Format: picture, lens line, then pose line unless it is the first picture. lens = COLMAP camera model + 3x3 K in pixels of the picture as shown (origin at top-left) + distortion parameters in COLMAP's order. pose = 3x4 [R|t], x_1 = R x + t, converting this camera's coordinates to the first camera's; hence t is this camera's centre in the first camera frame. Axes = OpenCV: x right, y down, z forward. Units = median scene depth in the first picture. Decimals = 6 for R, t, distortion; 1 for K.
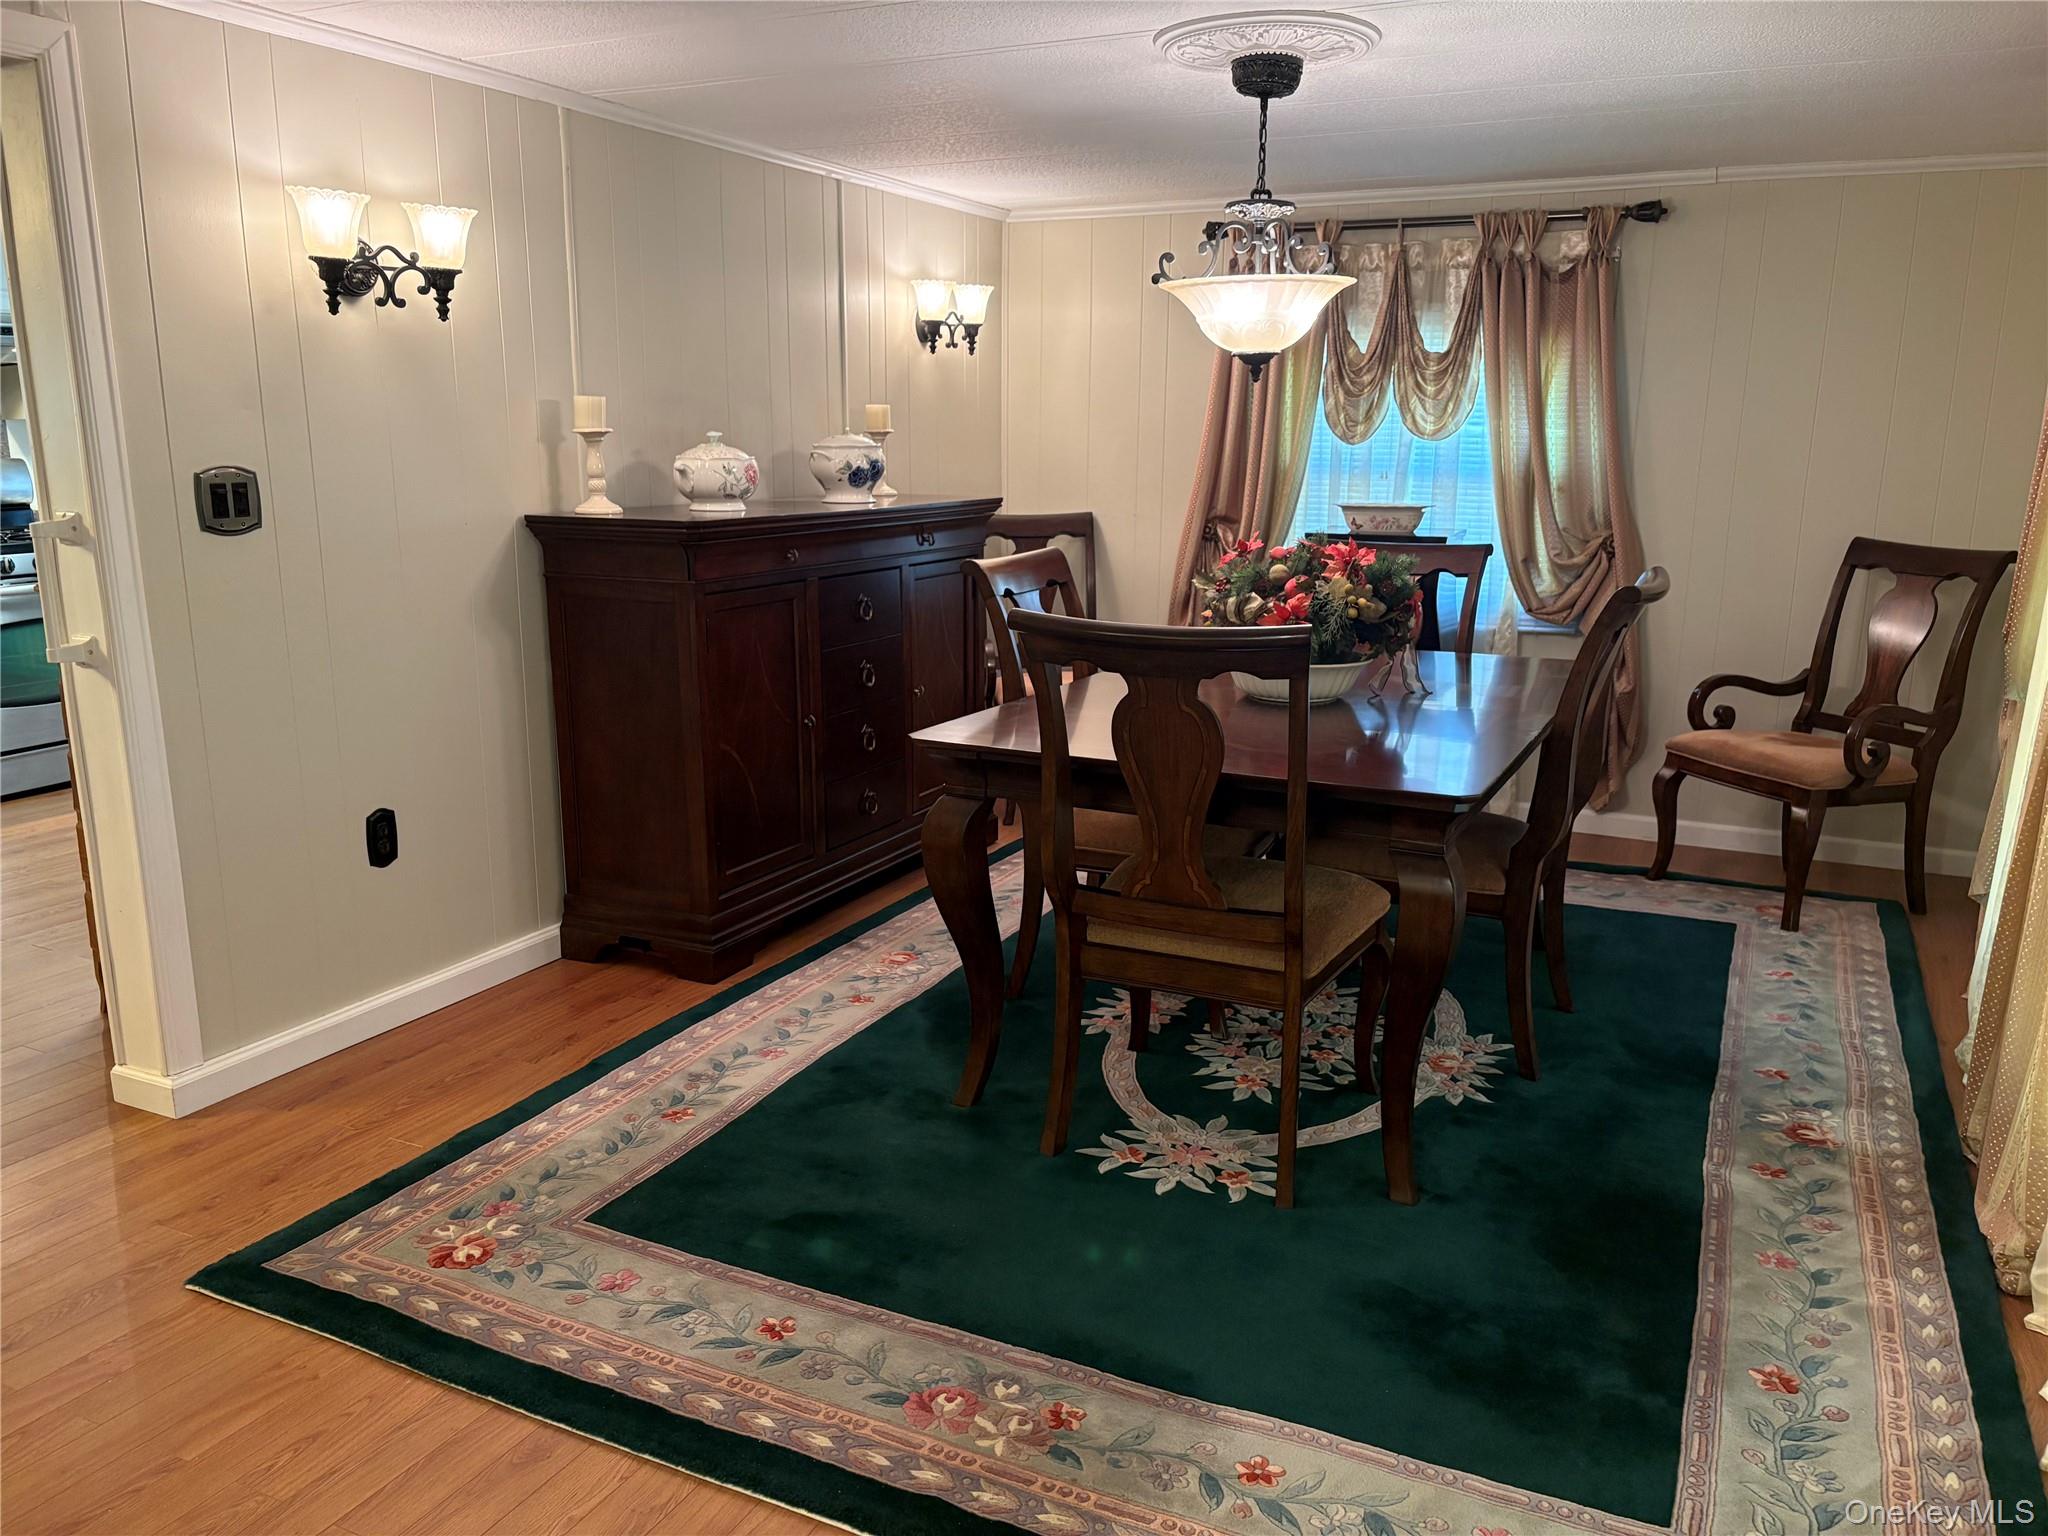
lens RADIAL K [[1562.9, 0, 1023.9], [0, 1562.9, 778.3], [0, 0, 1]] dist [0.058480, -0.054054]
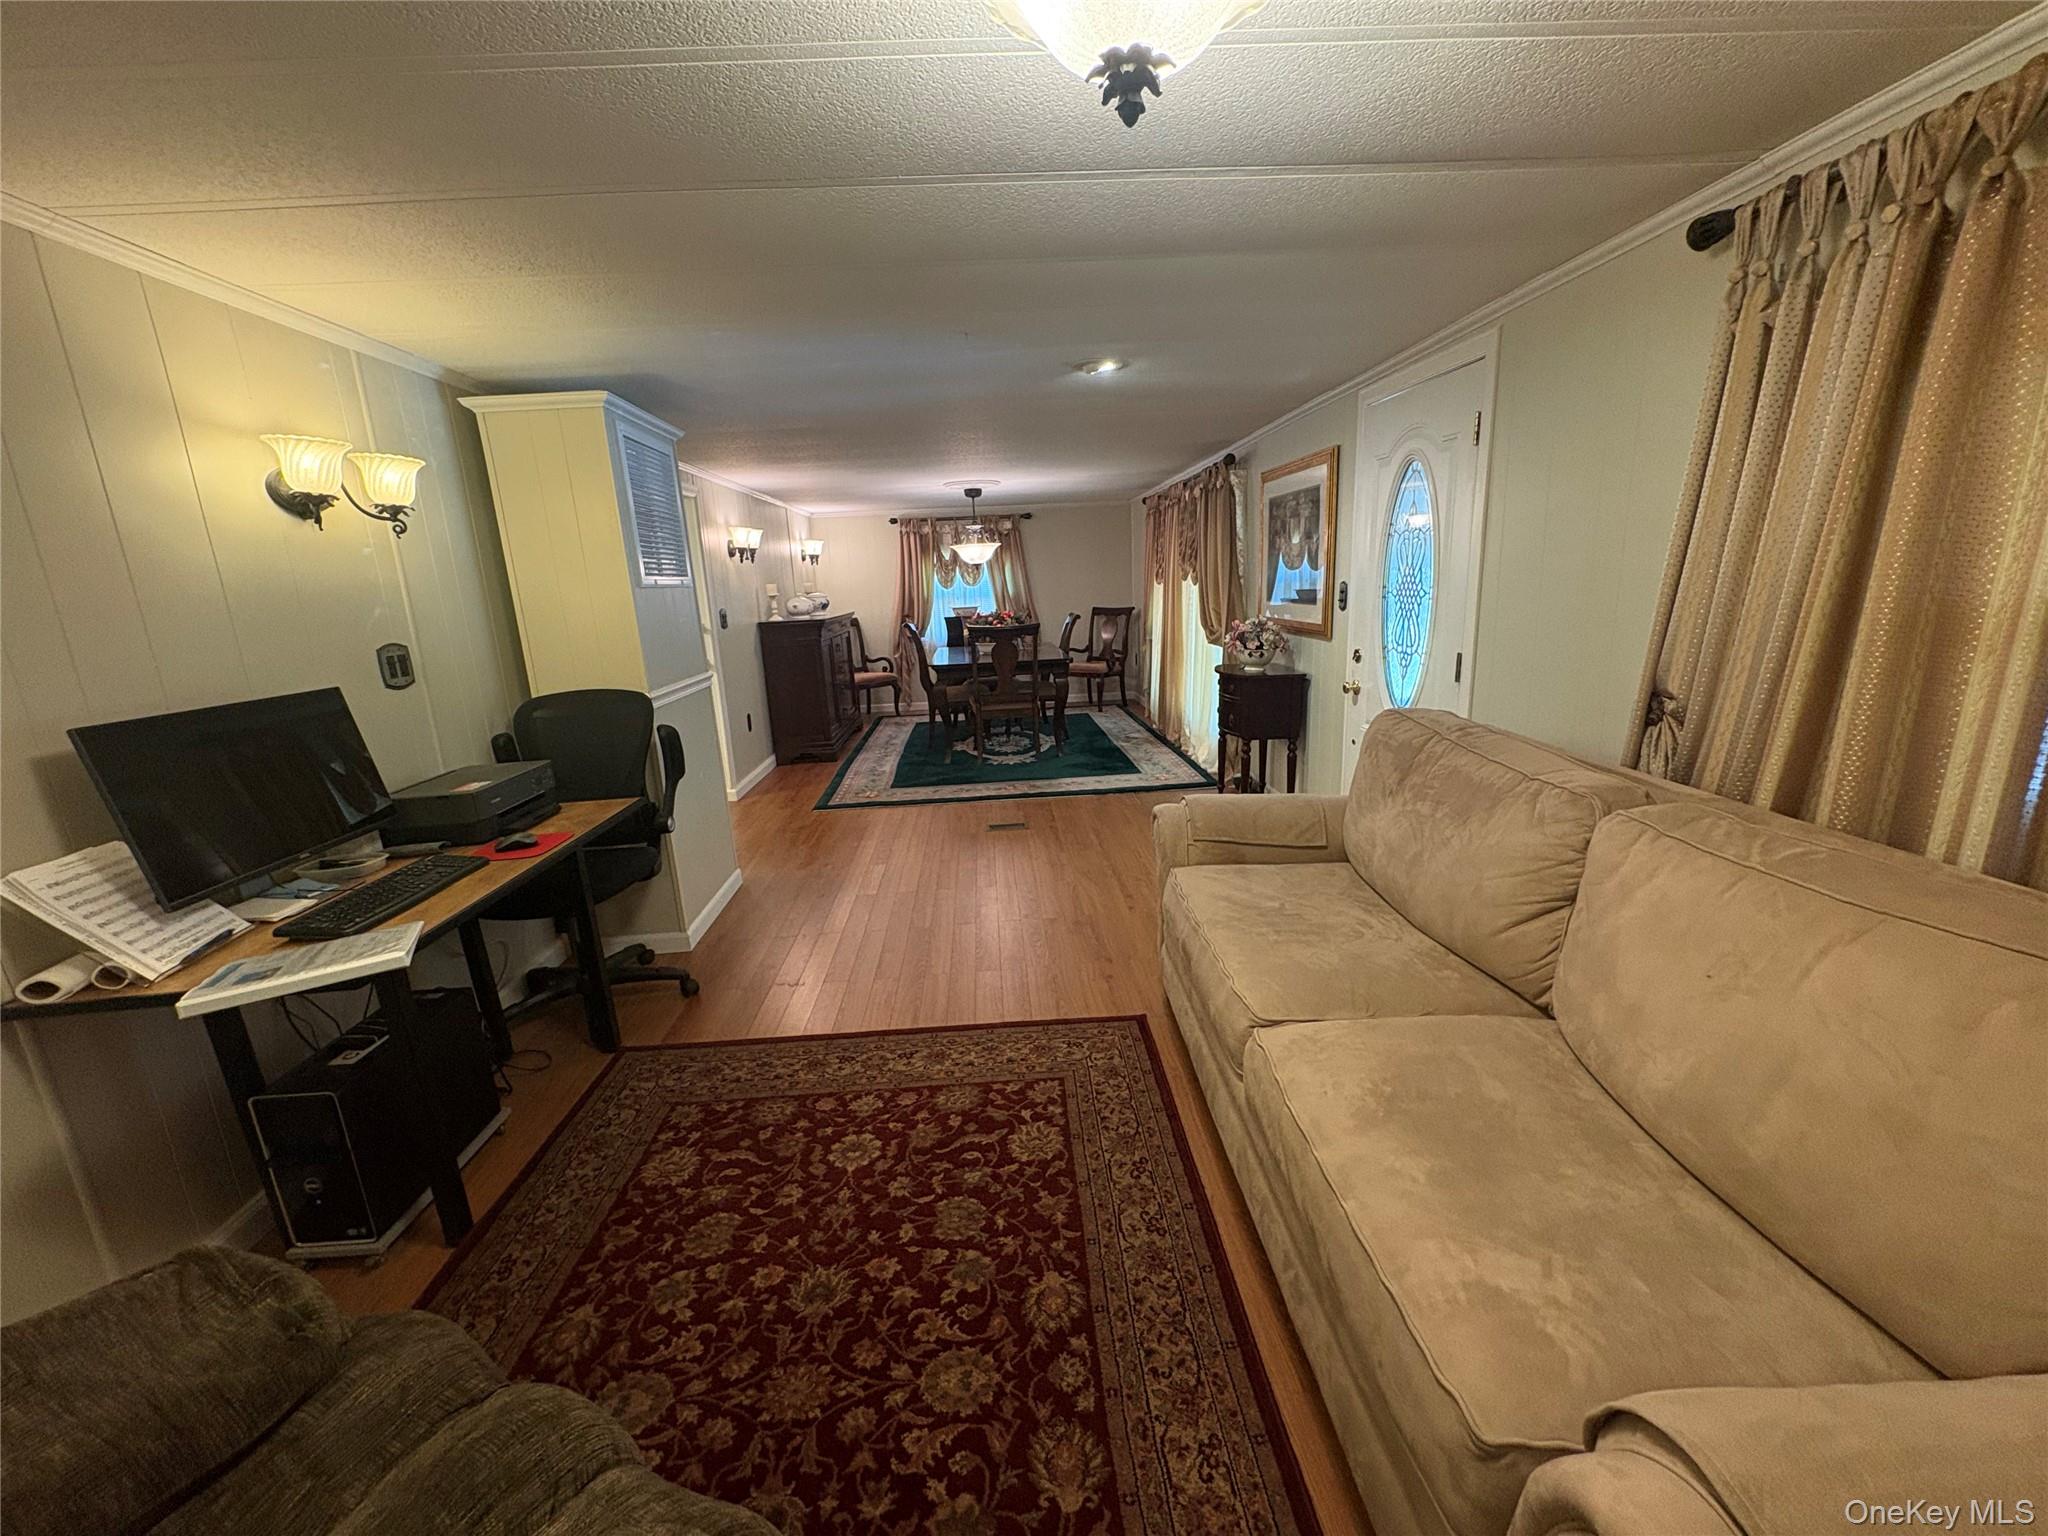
lens RADIAL K [[817.5, 0, 1024.2], [0, 817.5, 770.1], [0, 0, 1]] dist [-0.002945, -0.000074]
pose [[0.873763, -0.163685, 0.457979, -0.529020], [0.170614, 0.984981, 0.026530, 0.139634], [-0.455443, 0.054957, 0.888567, -0.554446]]
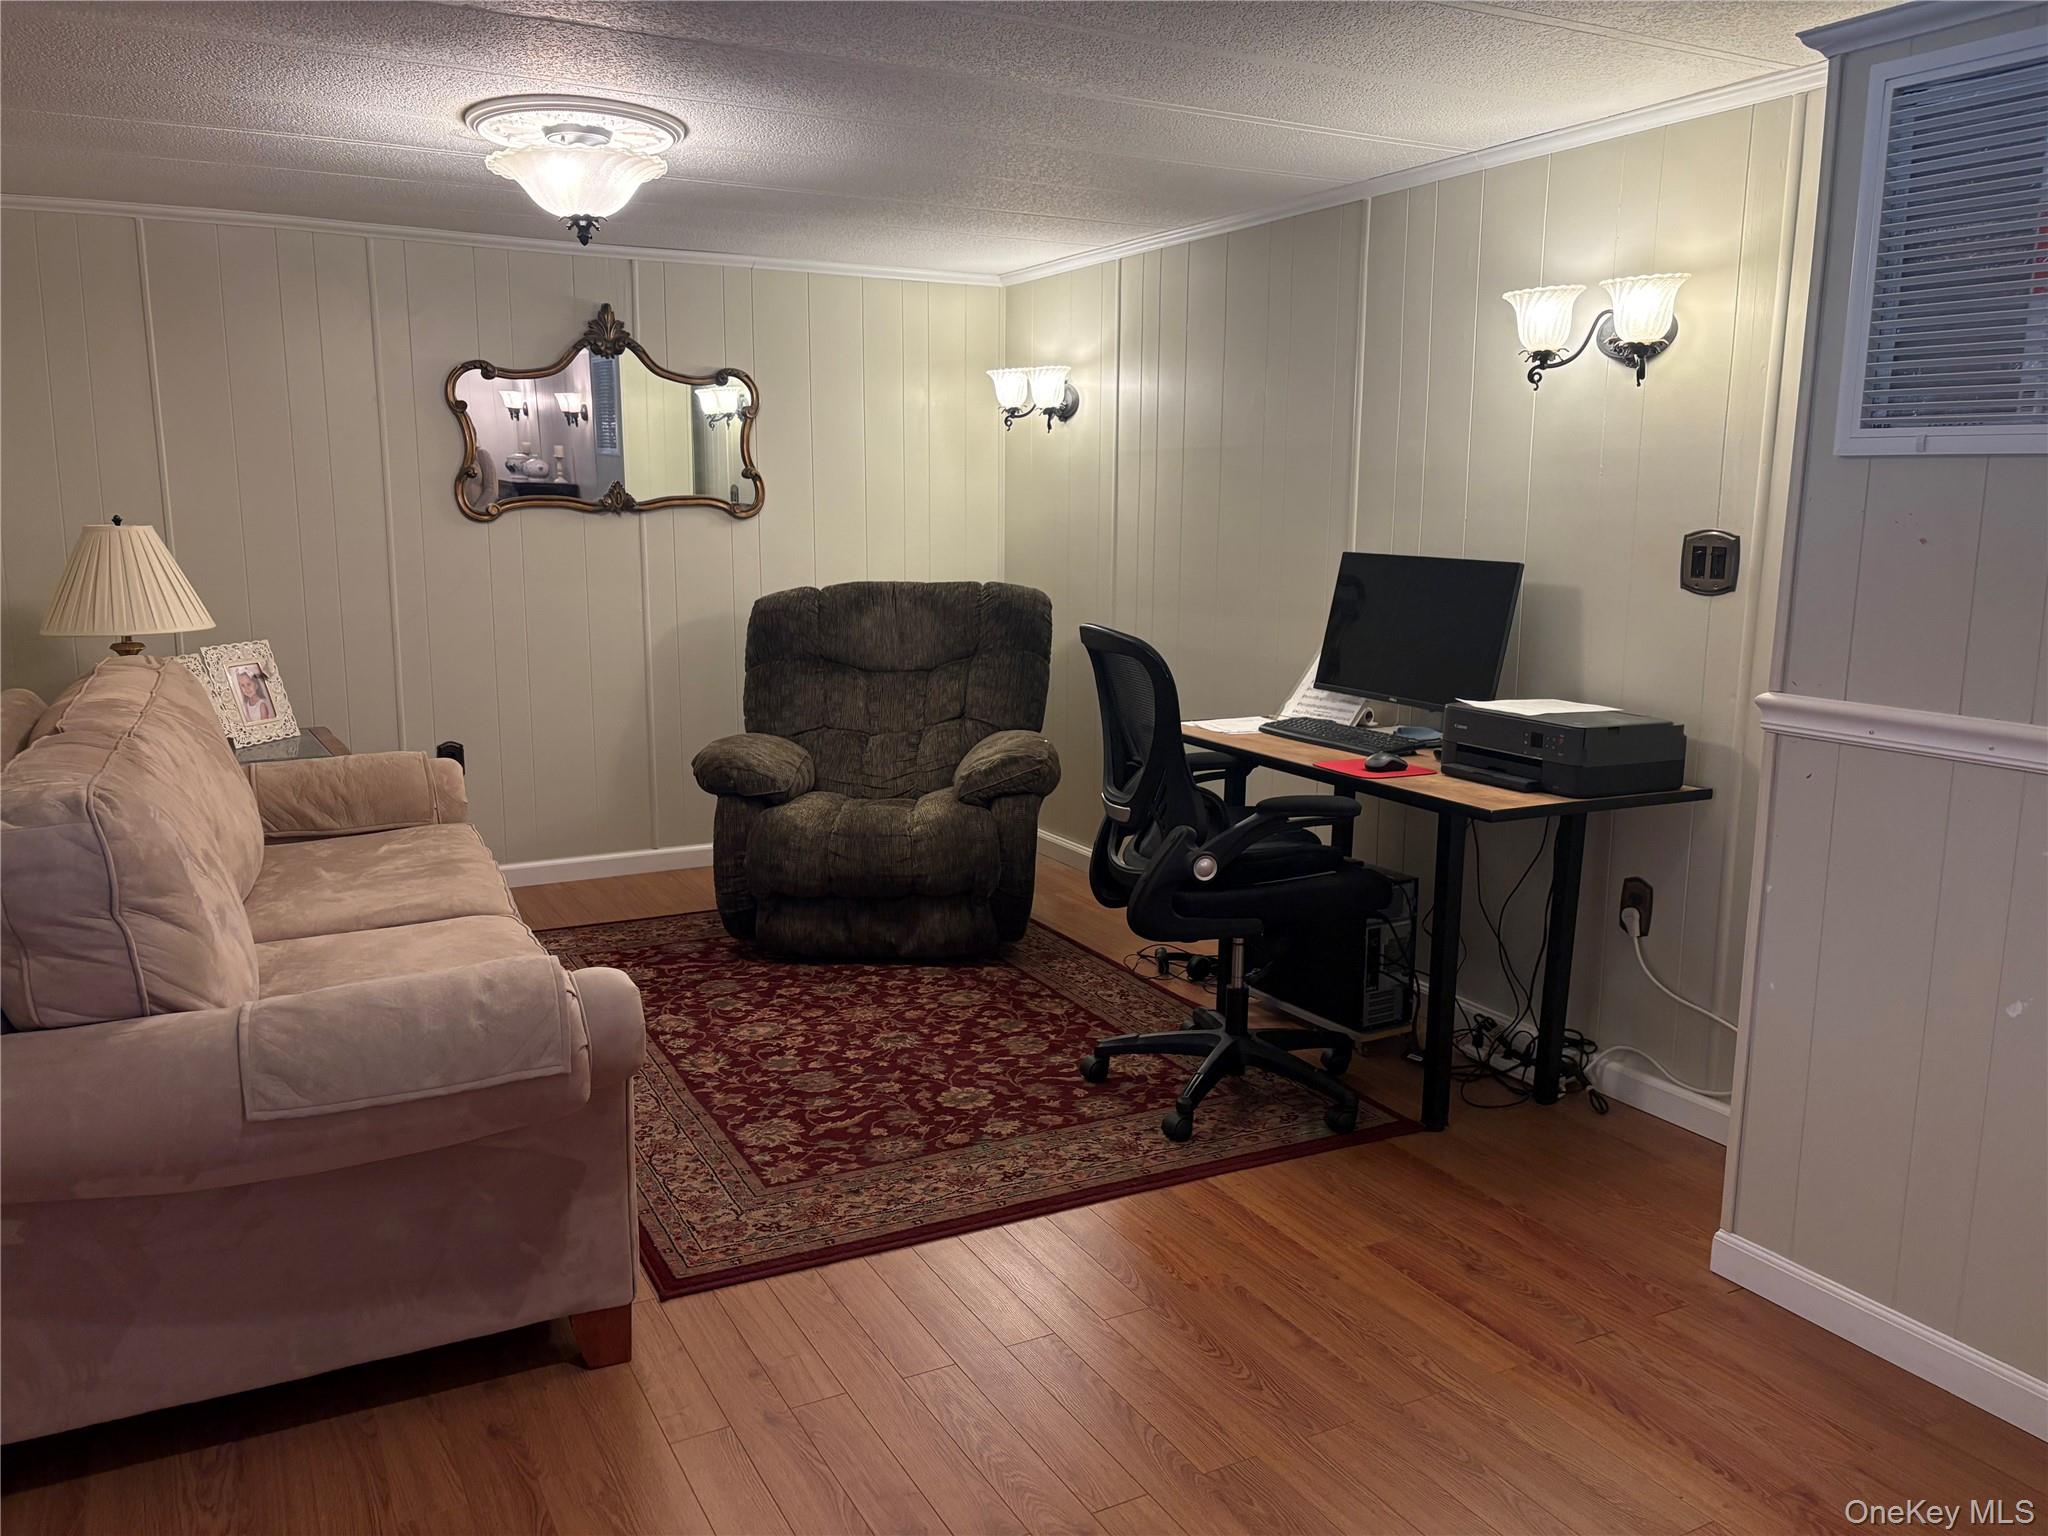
lens RADIAL K [[1562.9, 0, 1021.7], [0, 1562.9, 773.3], [0, 0, 1]] dist [0.058480, -0.054054]
pose [[-0.587920, 0.136053, -0.797396, 4.183626], [-0.202639, 0.929553, 0.308007, -1.207530], [0.783127, 0.342667, -0.518933, 5.223839]]
